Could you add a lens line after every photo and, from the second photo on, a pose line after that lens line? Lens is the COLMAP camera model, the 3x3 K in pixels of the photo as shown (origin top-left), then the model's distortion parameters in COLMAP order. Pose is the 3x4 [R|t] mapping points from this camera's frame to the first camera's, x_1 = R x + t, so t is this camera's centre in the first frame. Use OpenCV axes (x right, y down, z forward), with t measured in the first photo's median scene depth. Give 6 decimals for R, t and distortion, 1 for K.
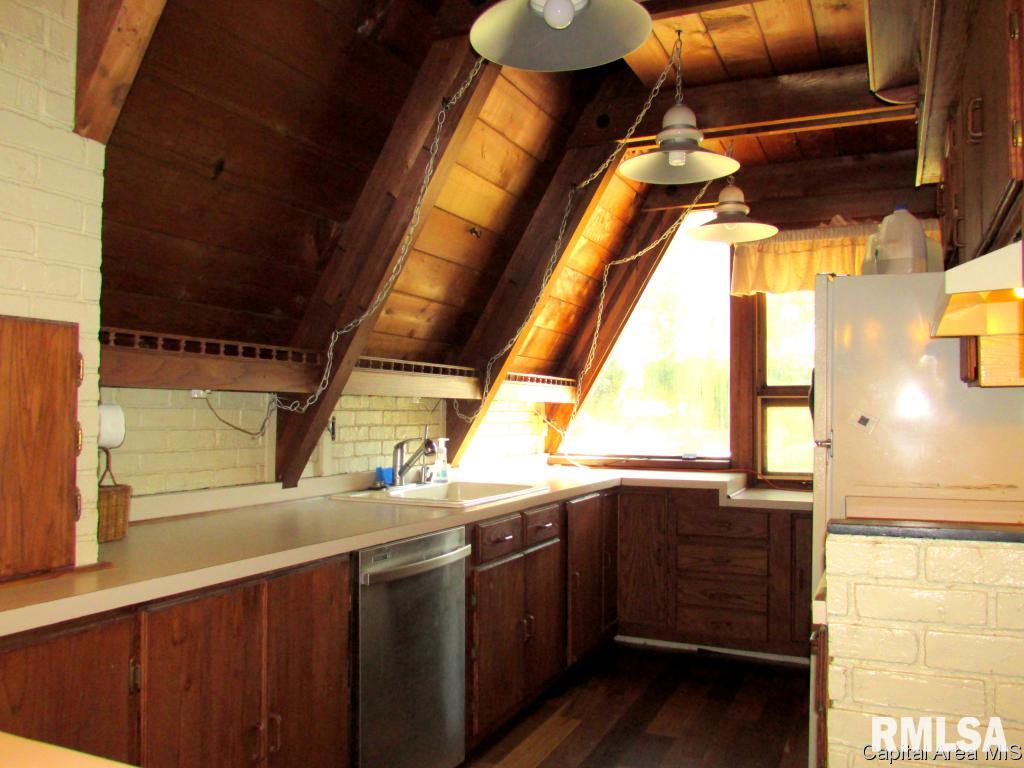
lens RADIAL K [[840.5, 0, 511.5], [0, 840.5, 384.1], [0, 0, 1]] dist [-0.041012, 0.006449]
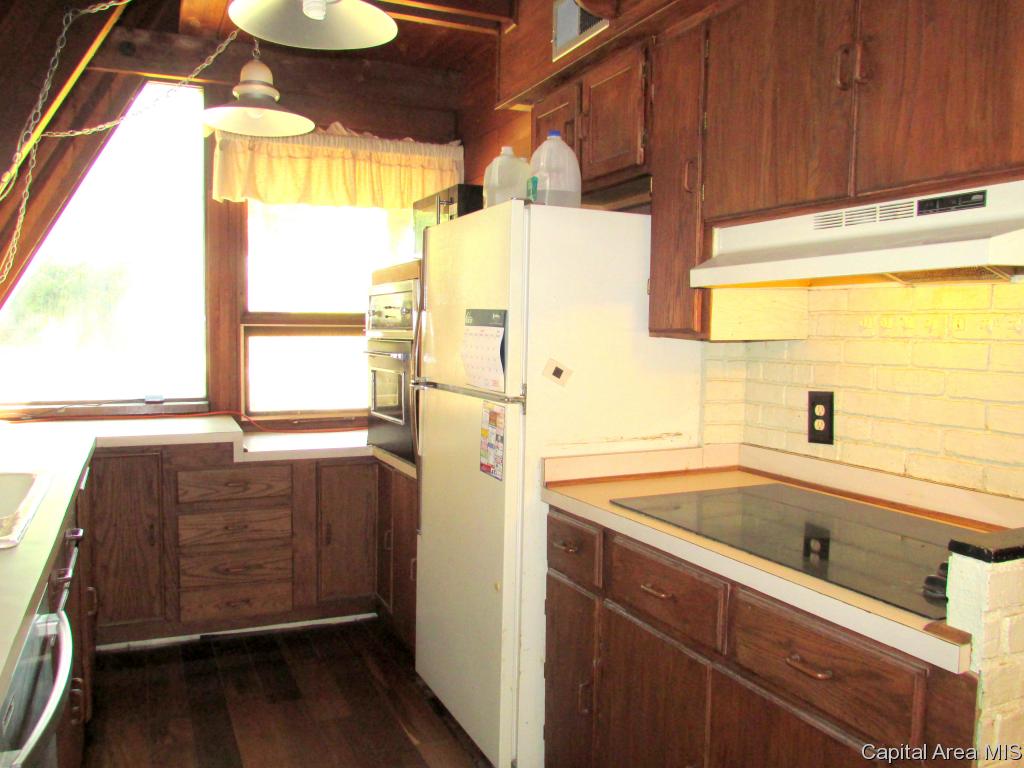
lens RADIAL K [[815.7, 0, 512.0], [0, 815.7, 387.8], [0, 0, 1]] dist [-0.016130, 0.001494]
pose [[0.680963, -0.053342, 0.730373, -0.135761], [-0.029985, 0.994476, 0.100588, -0.013878], [-0.731704, -0.090397, 0.675602, 0.259480]]
